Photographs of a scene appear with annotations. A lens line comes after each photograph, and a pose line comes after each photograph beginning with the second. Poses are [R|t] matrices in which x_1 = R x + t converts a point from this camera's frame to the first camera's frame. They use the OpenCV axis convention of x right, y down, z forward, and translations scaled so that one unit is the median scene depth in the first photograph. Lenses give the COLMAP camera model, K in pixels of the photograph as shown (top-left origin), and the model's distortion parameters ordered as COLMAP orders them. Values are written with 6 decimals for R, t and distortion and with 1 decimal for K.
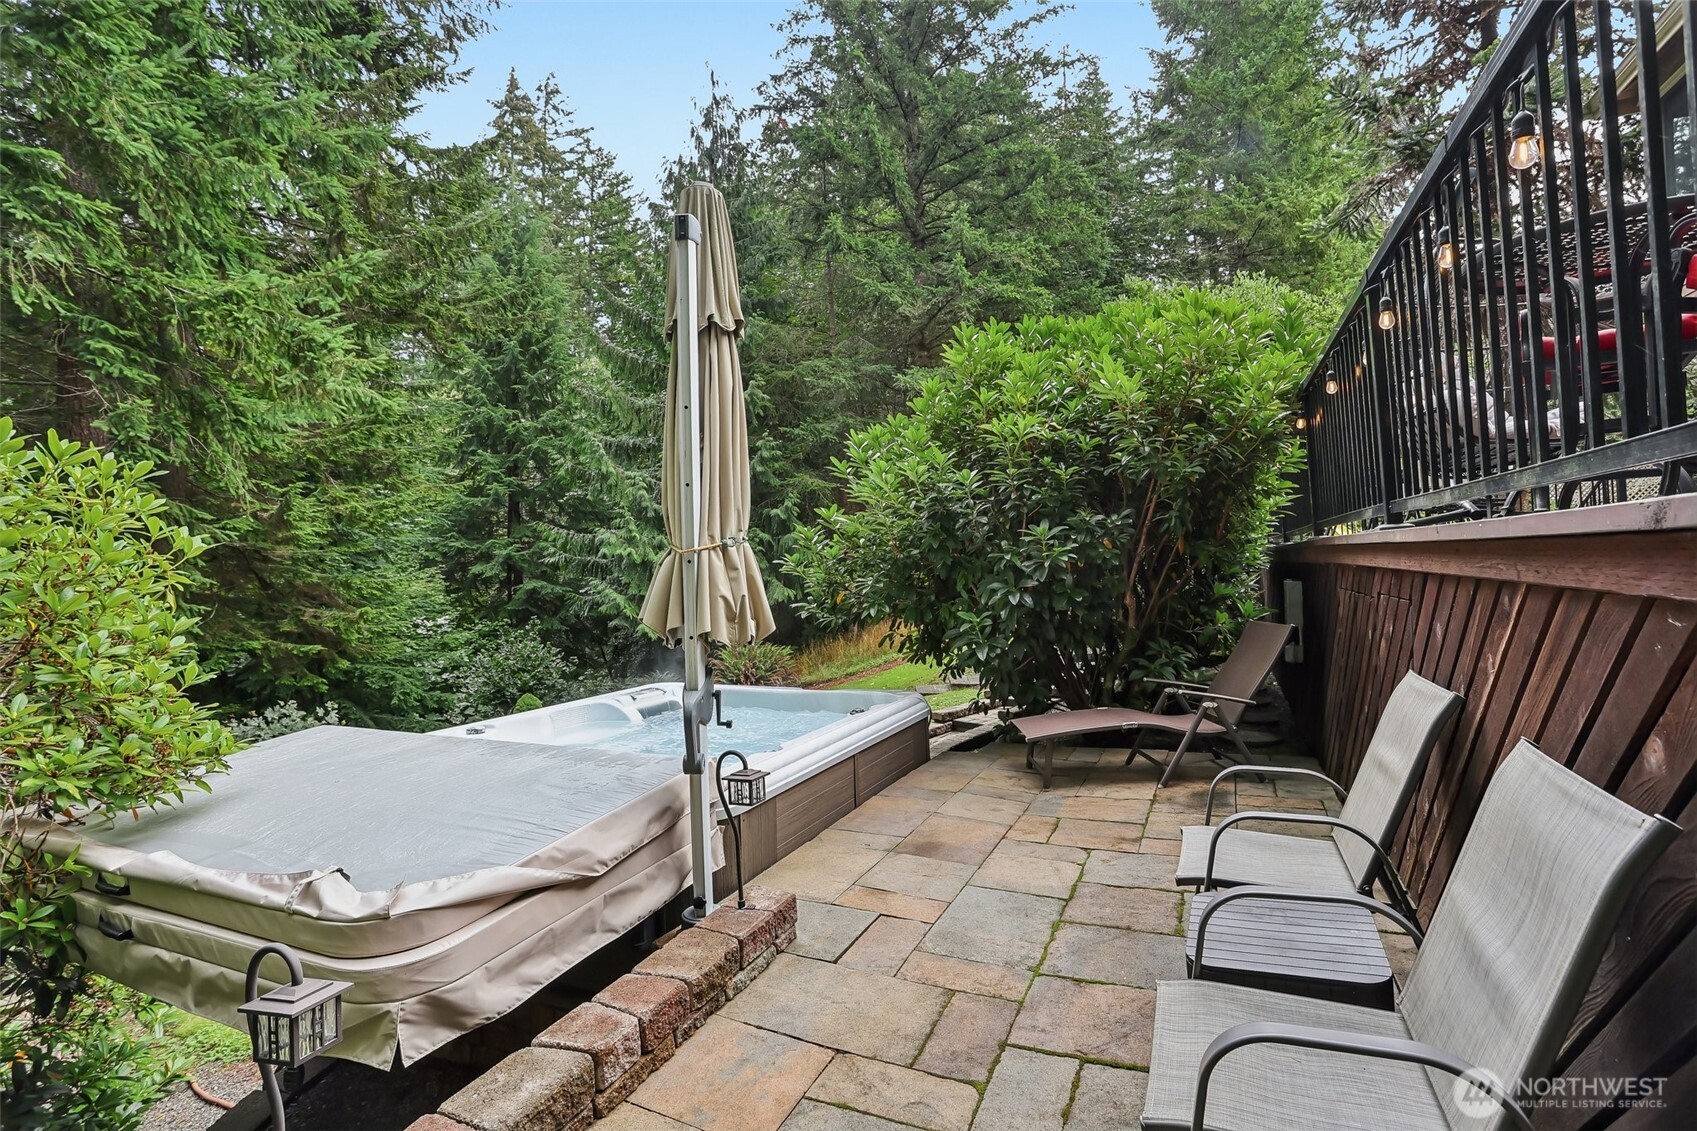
lens RADIAL K [[833.7, 0, 844.3], [0, 833.7, 560.5], [0, 0, 1]] dist [-0.035092, 0.000020]
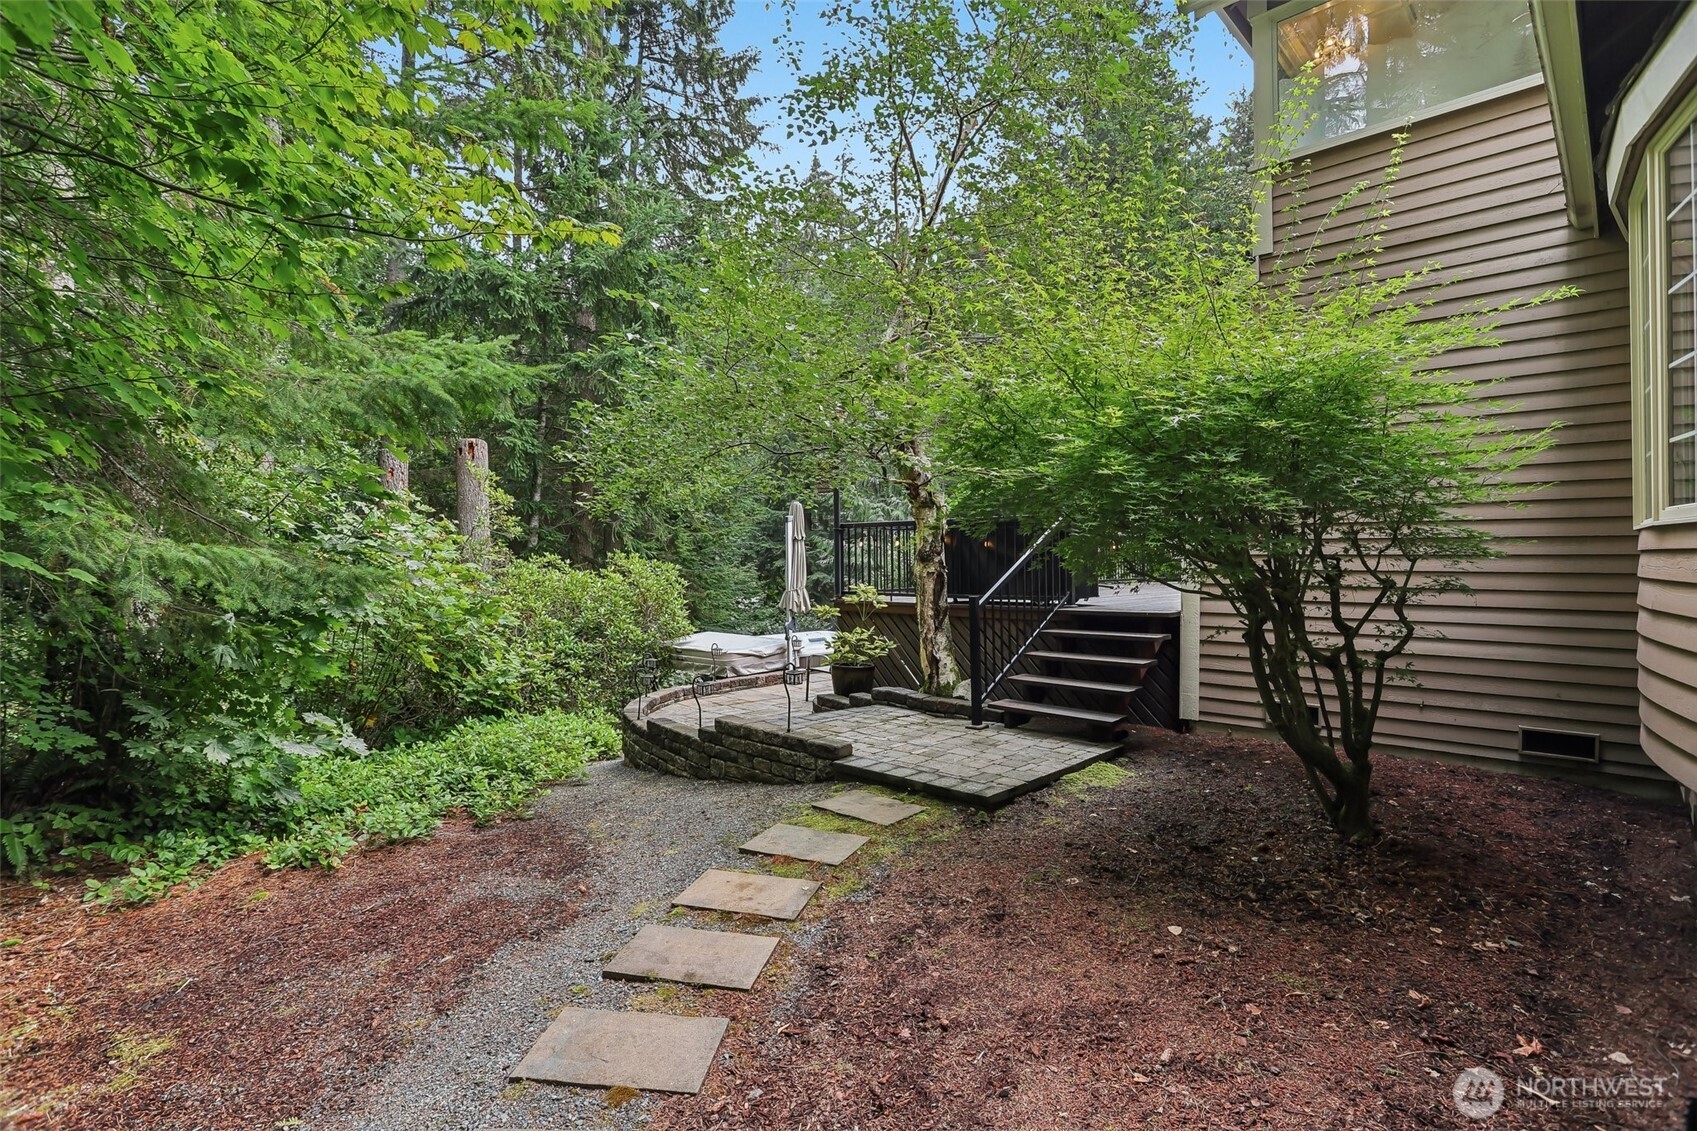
lens RADIAL K [[912.4, 0, 848.6], [0, 912.4, 562.8], [0, 0, 1]] dist [0.000277, 0.000011]
pose [[0.934595, 0.030290, -0.354423, 0.221864], [-0.022481, 0.999406, 0.026131, -0.035833], [0.355004, -0.016454, 0.934720, -0.415789]]
